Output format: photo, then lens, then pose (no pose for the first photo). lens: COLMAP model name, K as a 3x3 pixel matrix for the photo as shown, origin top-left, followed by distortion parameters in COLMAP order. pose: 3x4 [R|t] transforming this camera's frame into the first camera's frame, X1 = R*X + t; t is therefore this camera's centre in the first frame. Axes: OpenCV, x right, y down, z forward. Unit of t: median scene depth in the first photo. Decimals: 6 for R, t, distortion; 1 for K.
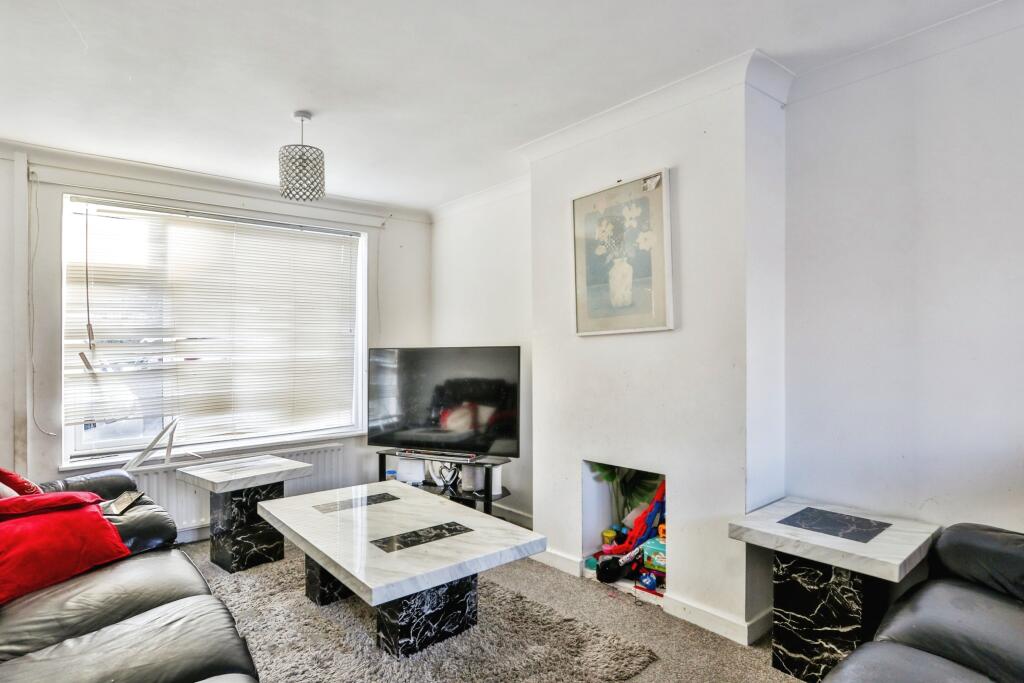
lens RADIAL K [[541.6, 0, 513.4], [0, 541.6, 336.5], [0, 0, 1]] dist [-0.018557, 0.001185]
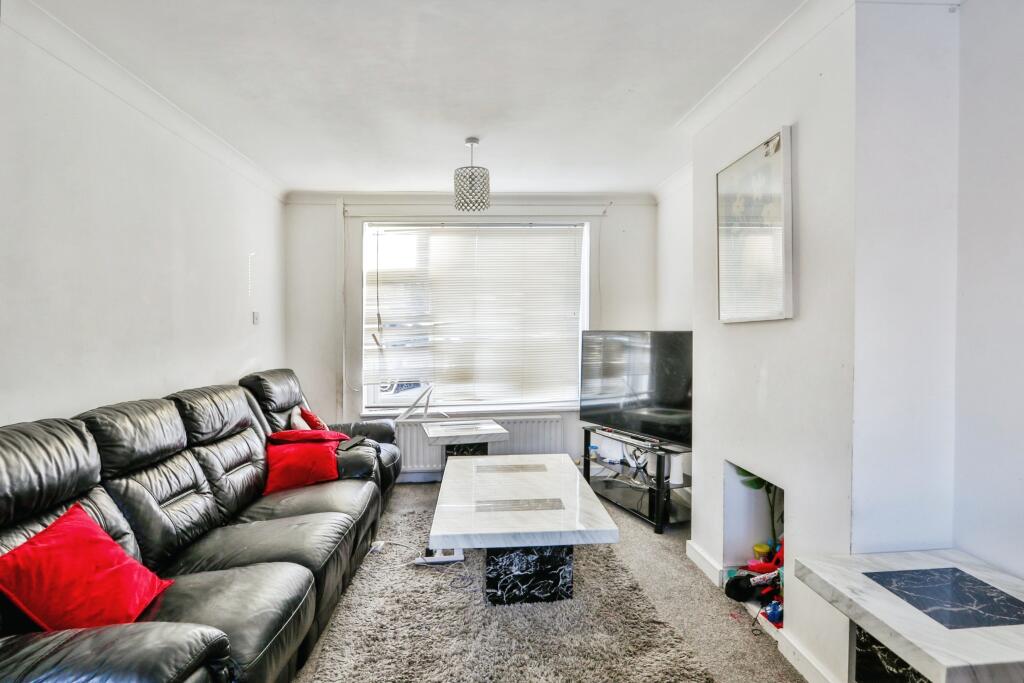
lens RADIAL K [[539.2, 0, 514.1], [0, 539.2, 315.4], [0, 0, 1]] dist [-0.017555, 0.001372]
pose [[0.817836, -0.008754, -0.575385, 0.357916], [0.014697, 0.999876, 0.005677, -0.024474], [0.575264, -0.013100, 0.817863, 0.062267]]
